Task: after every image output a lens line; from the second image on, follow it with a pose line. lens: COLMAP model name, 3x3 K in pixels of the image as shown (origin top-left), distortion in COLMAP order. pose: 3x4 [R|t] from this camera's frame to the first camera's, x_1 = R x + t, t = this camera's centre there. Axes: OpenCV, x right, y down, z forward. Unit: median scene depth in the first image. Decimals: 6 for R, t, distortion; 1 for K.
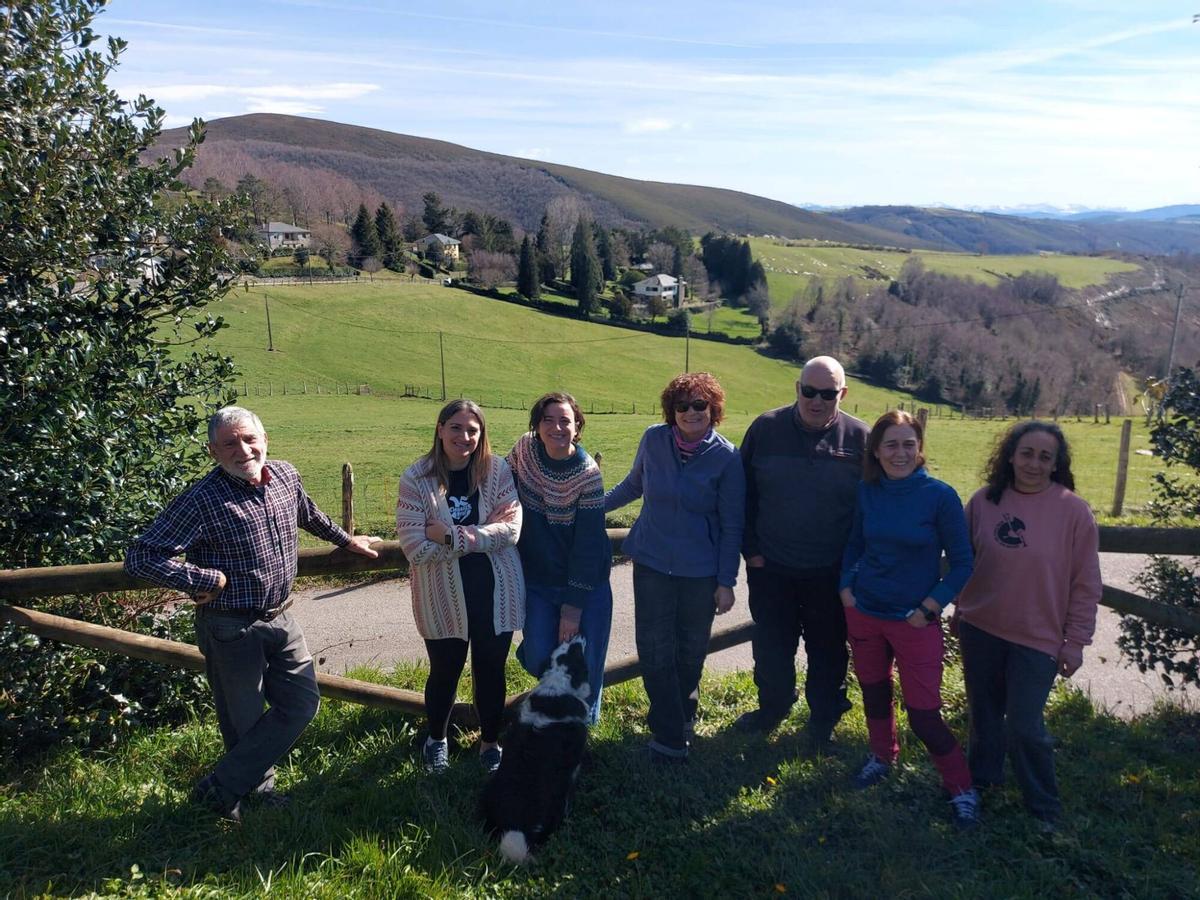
lens RADIAL K [[866.3, 0, 603.1], [0, 866.3, 482.3], [0, 0, 1]] dist [0.103328, -0.132907]
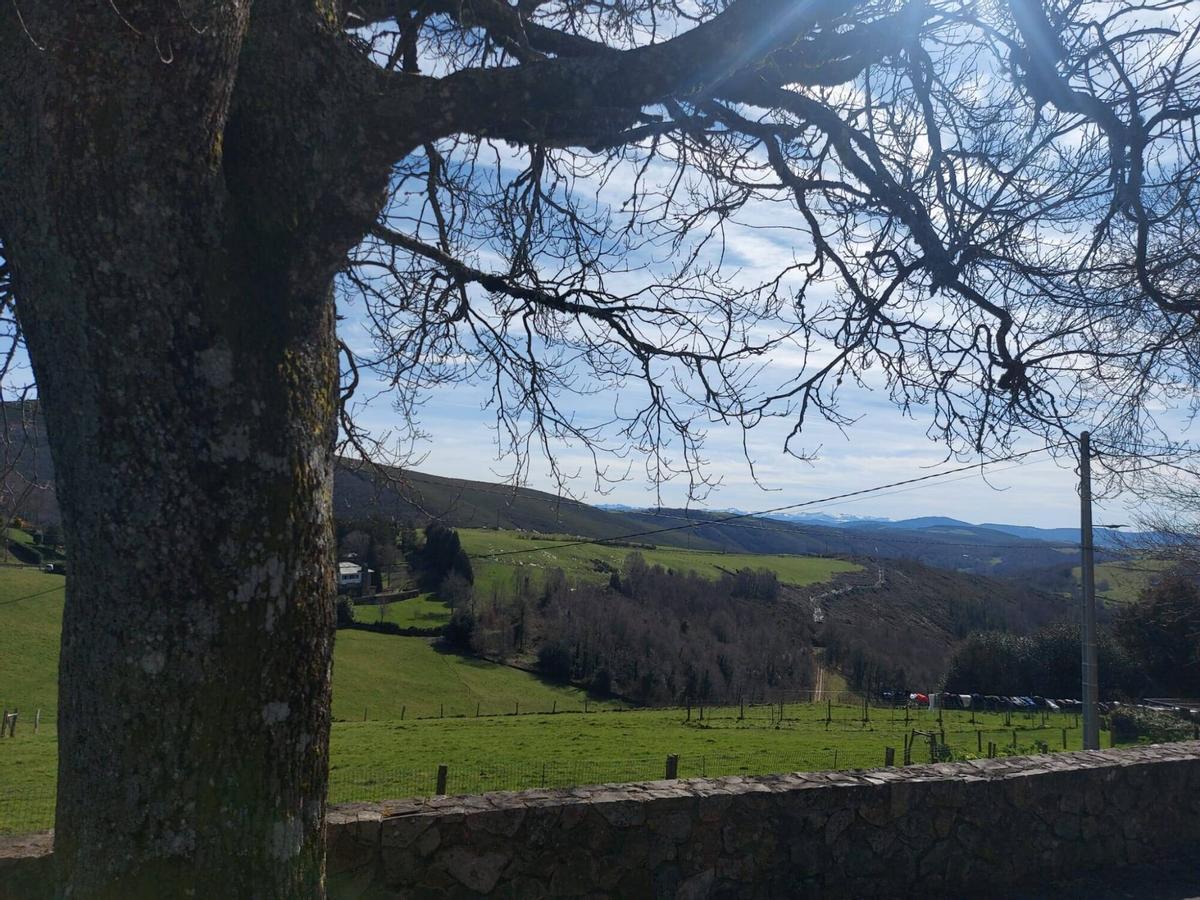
lens RADIAL K [[871.4, 0, 603.6], [0, 871.4, 464.9], [0, 0, 1]] dist [0.145263, -0.188377]
pose [[0.980243, 0.038189, 0.194076, 8.512166], [0.030692, 0.939934, -0.339974, -0.093159], [-0.195402, 0.339214, 0.920191, 1.071109]]
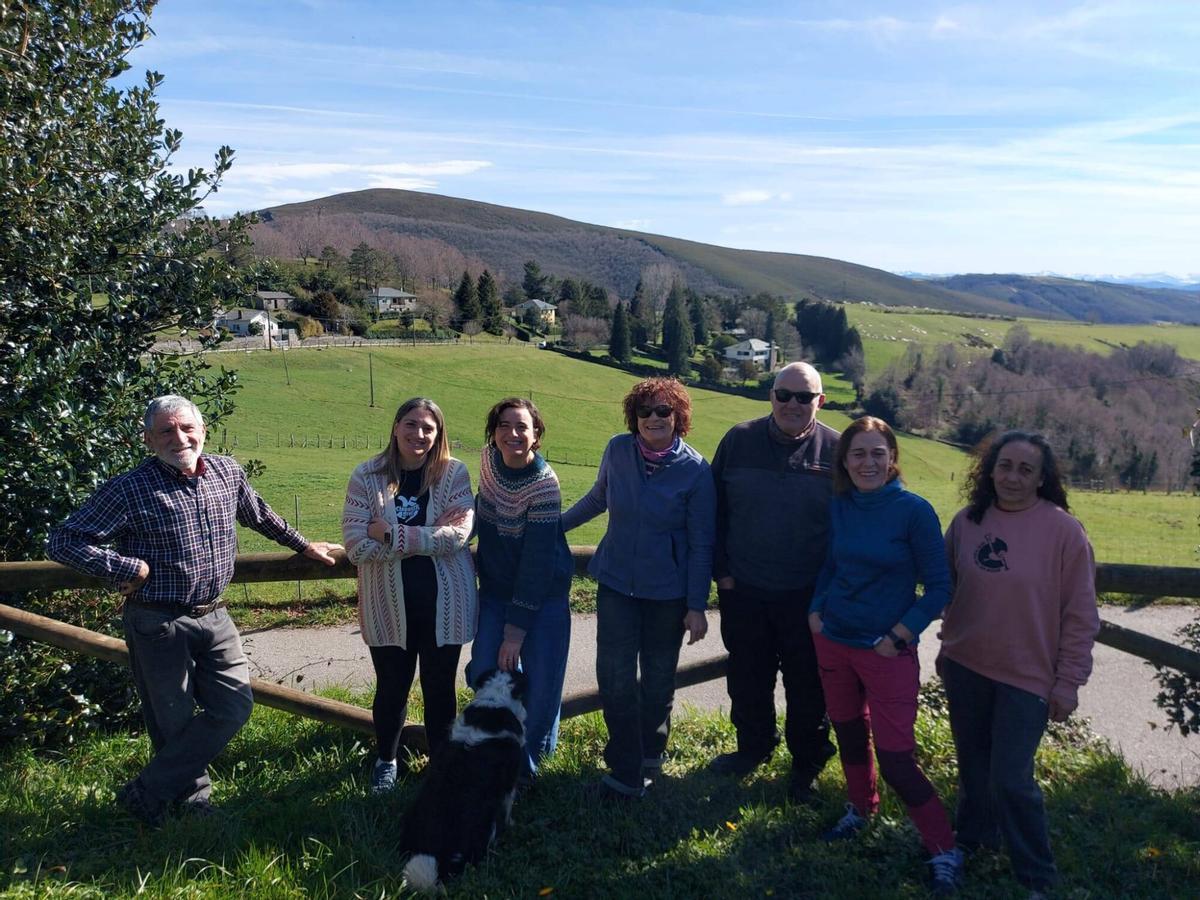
lens RADIAL K [[866.3, 0, 603.1], [0, 866.3, 482.3], [0, 0, 1]] dist [0.103328, -0.132907]
pose [[0.994328, 0.027961, -0.102612, 0.119289], [-0.035194, 0.996970, -0.069363, 0.045339], [0.100361, 0.072581, 0.992300, 0.052394]]
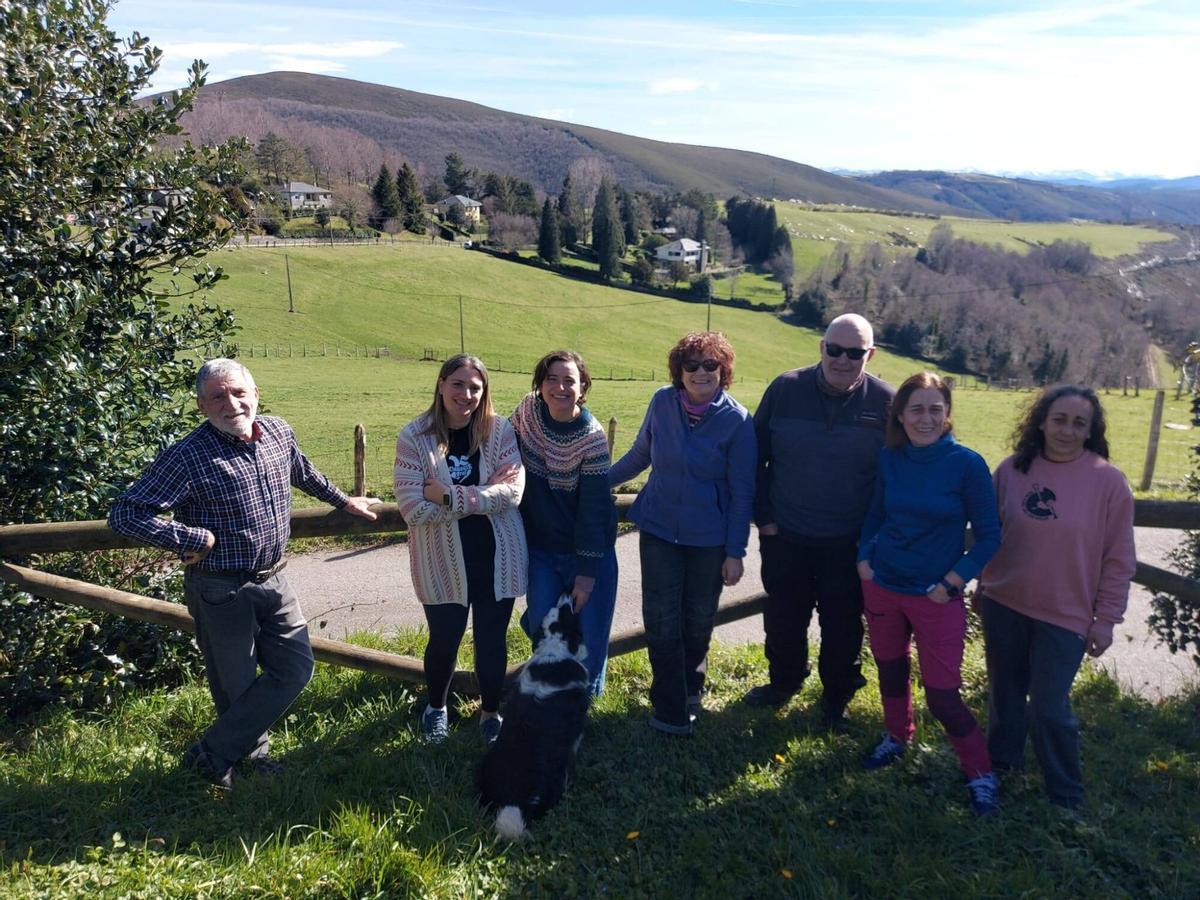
lens RADIAL K [[866.3, 0, 603.1], [0, 866.3, 482.3], [0, 0, 1]] dist [0.103328, -0.132907]
pose [[0.999650, 0.016092, -0.021008, 0.010543], [-0.015279, 0.999150, 0.038281, 0.003170], [0.021606, -0.037947, 0.999046, 0.038831]]
